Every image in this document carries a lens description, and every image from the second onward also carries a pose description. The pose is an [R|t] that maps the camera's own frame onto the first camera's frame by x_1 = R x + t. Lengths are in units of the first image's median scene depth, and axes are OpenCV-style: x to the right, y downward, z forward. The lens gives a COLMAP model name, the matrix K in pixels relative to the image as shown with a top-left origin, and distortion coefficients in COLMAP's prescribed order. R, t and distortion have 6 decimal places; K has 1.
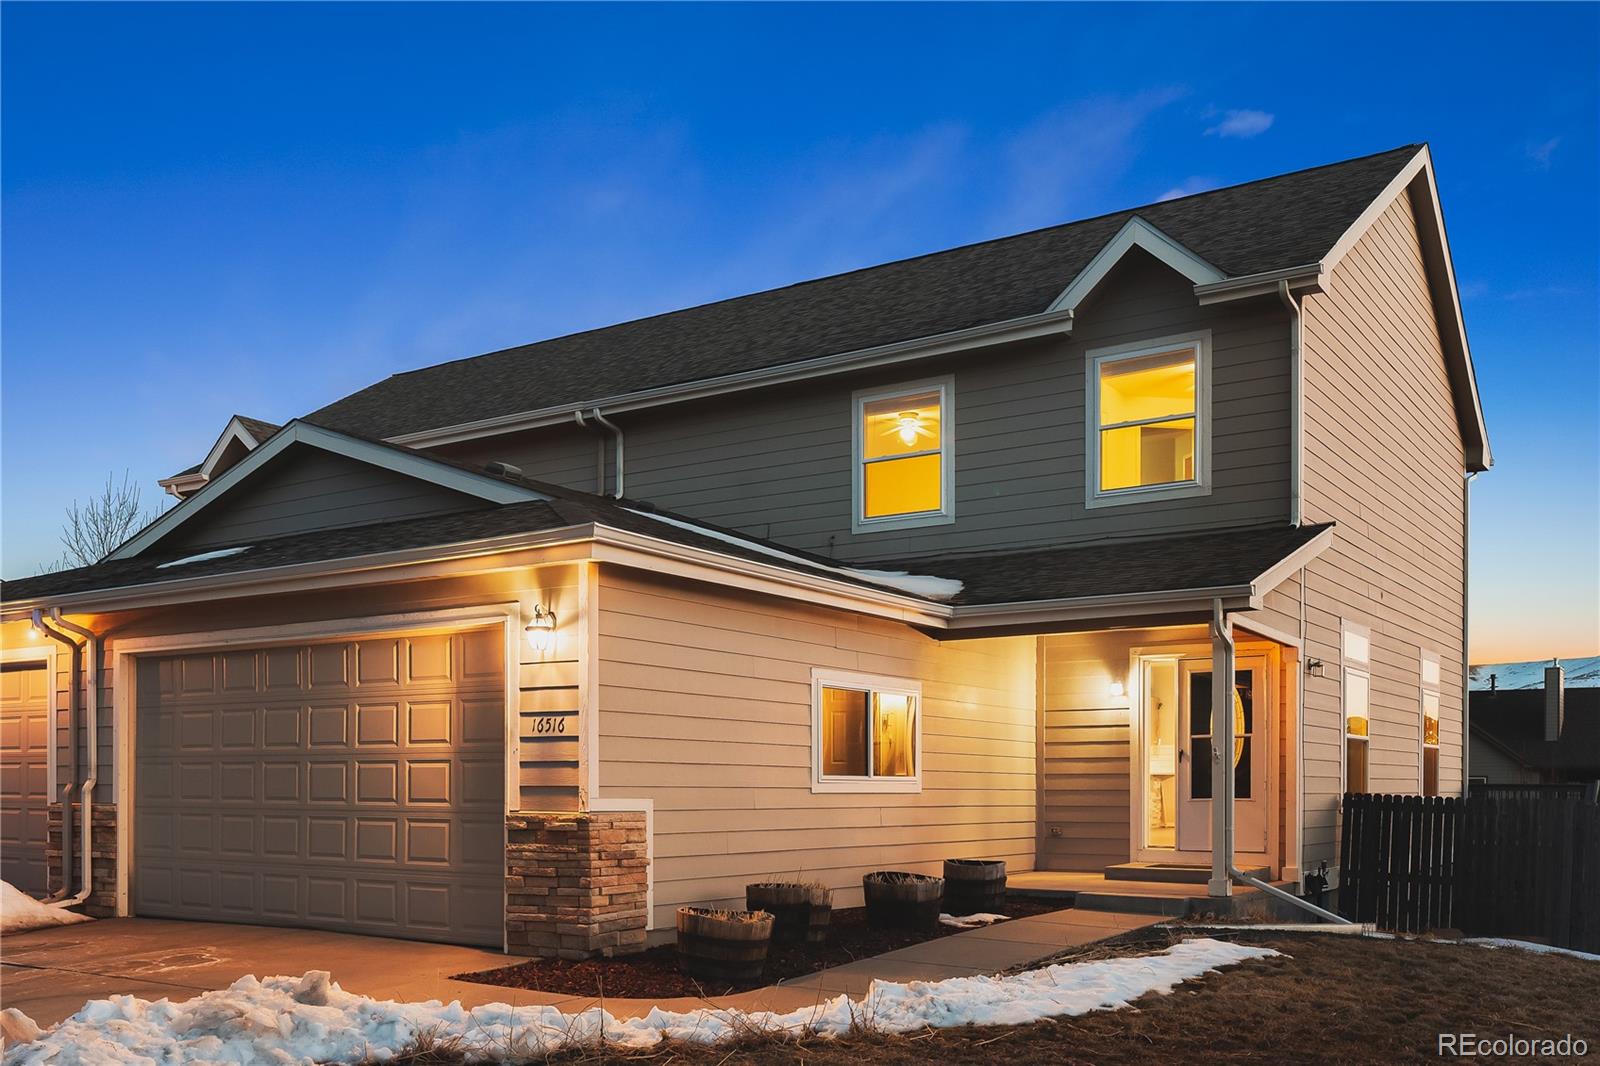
lens RADIAL K [[1455.6, 0, 800.5], [0, 1455.6, 650.2], [0, 0, 1]] dist [0.006668, 0.008928]
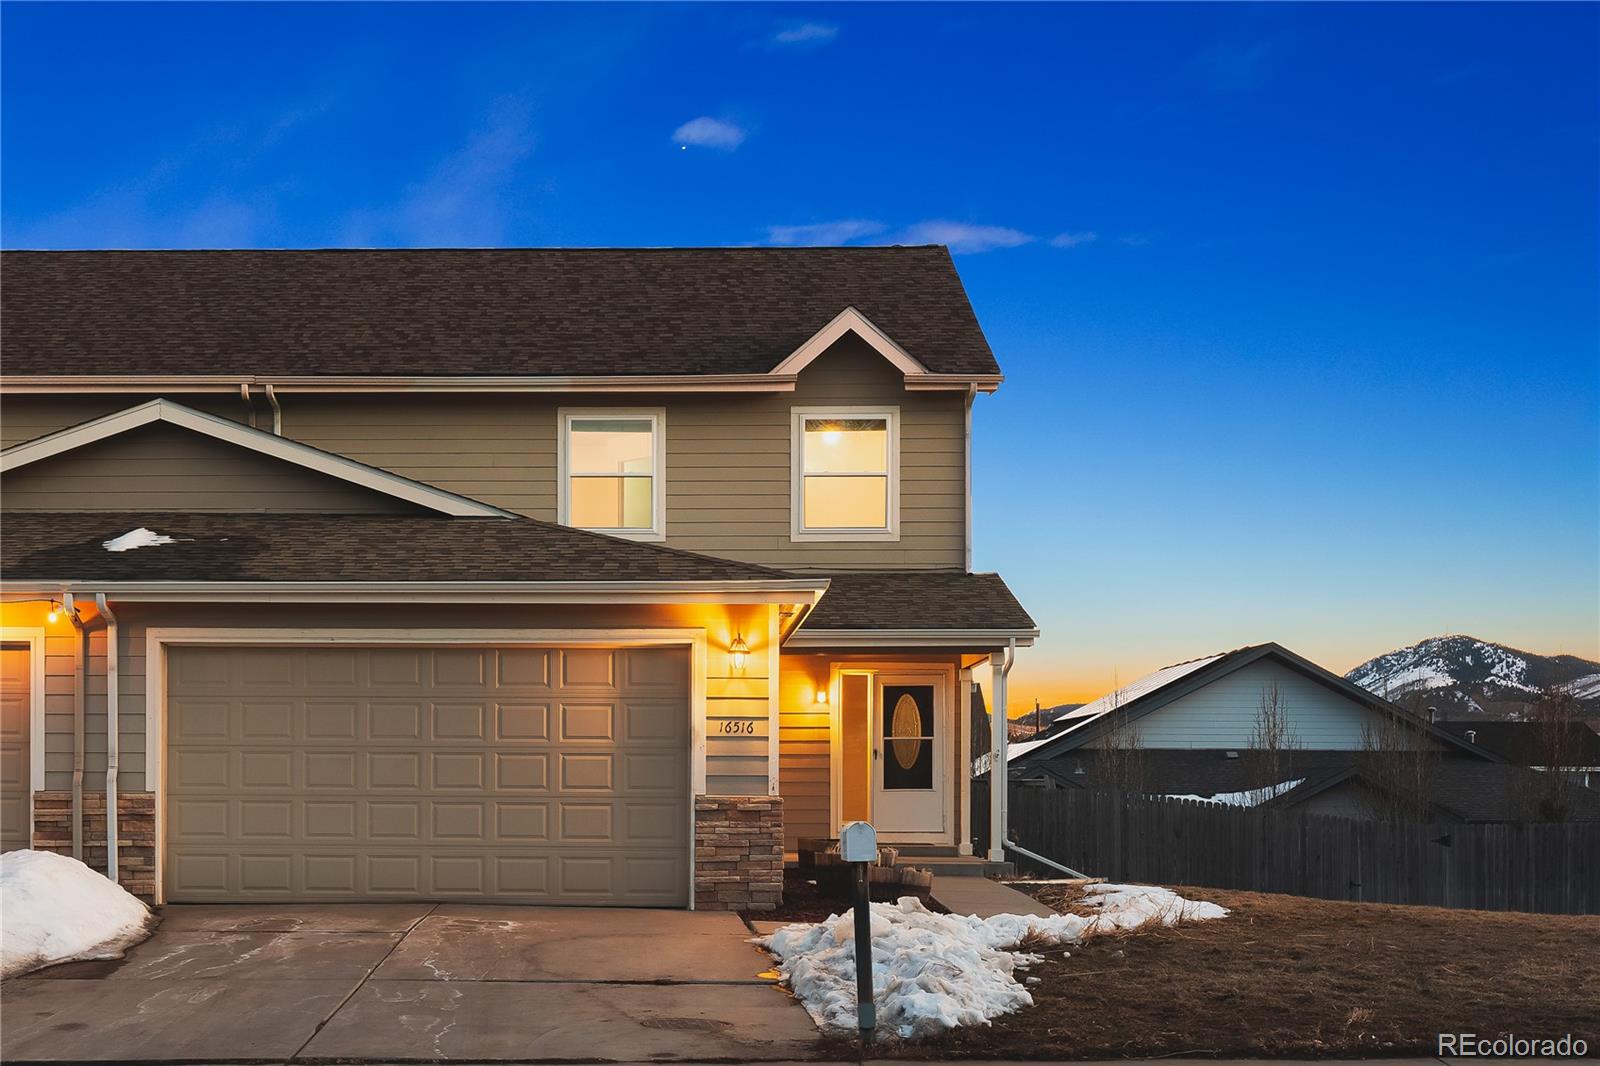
lens RADIAL K [[1679.3, 0, 800.0], [0, 1679.3, 533.0], [0, 0, 1]] dist [0.000157, 0.000078]
pose [[0.852423, 0.079314, 0.516803, -0.837870], [-0.051031, 0.996329, -0.068737, -0.018644], [-0.520357, 0.032220, 0.853341, -0.271140]]
